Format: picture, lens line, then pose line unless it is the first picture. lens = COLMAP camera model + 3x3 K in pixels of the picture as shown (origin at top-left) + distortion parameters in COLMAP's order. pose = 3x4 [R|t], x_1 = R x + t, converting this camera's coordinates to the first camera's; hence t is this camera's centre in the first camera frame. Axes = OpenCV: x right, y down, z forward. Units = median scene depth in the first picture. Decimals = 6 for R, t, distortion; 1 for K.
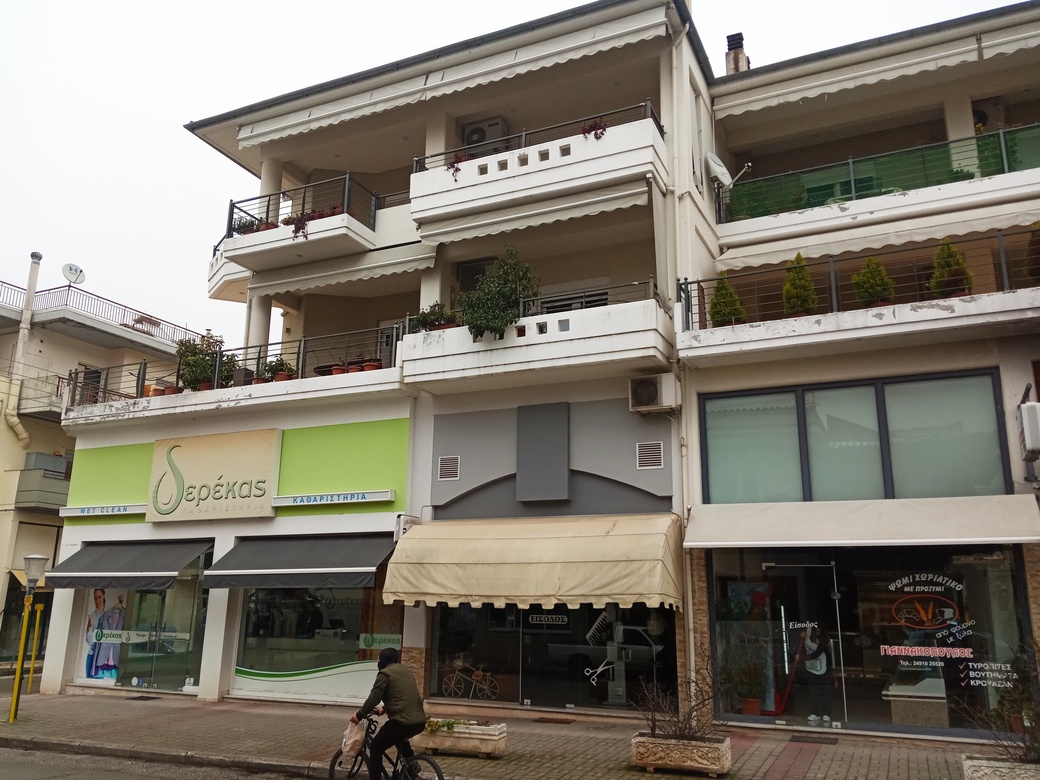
lens RADIAL K [[817.8, 0, 520.0], [0, 817.8, 390.0], [0, 0, 1]] dist [0.143734, -0.203976]
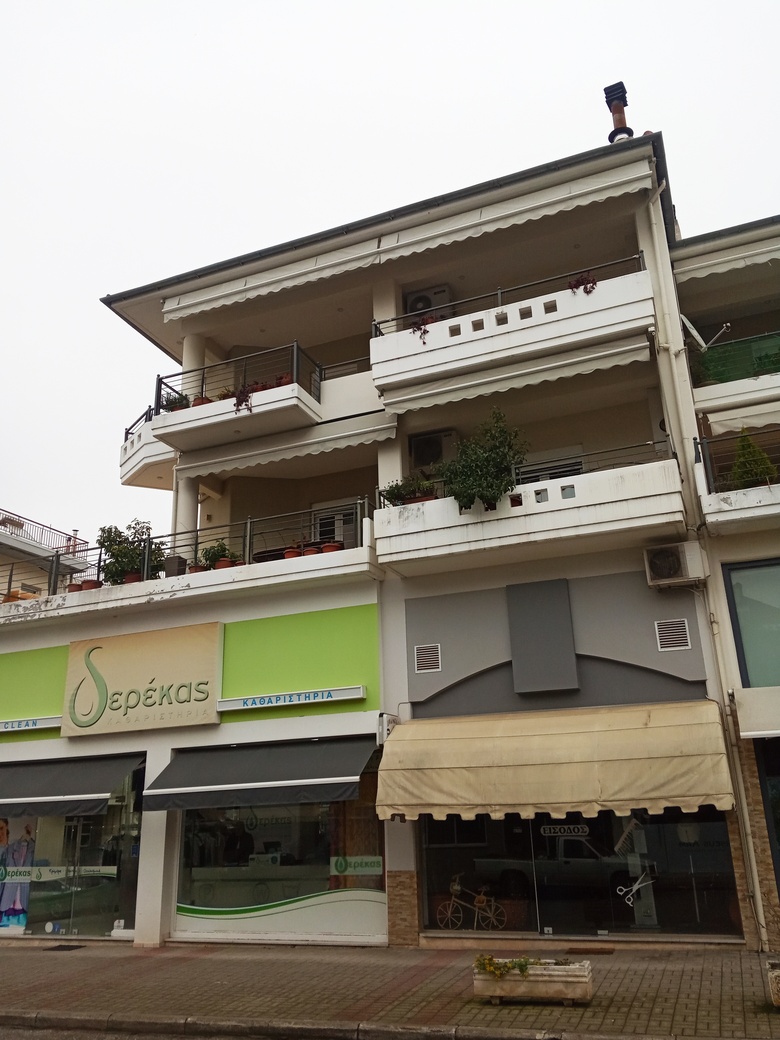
lens RADIAL K [[817.8, 0, 390.0], [0, 817.8, 520.0], [0, 0, 1]] dist [0.143734, -0.203976]
pose [[0.997490, -0.024713, 0.066352, -0.181137], [0.030598, 0.995545, -0.089188, 0.023959], [-0.063853, 0.090995, 0.993802, 0.103719]]
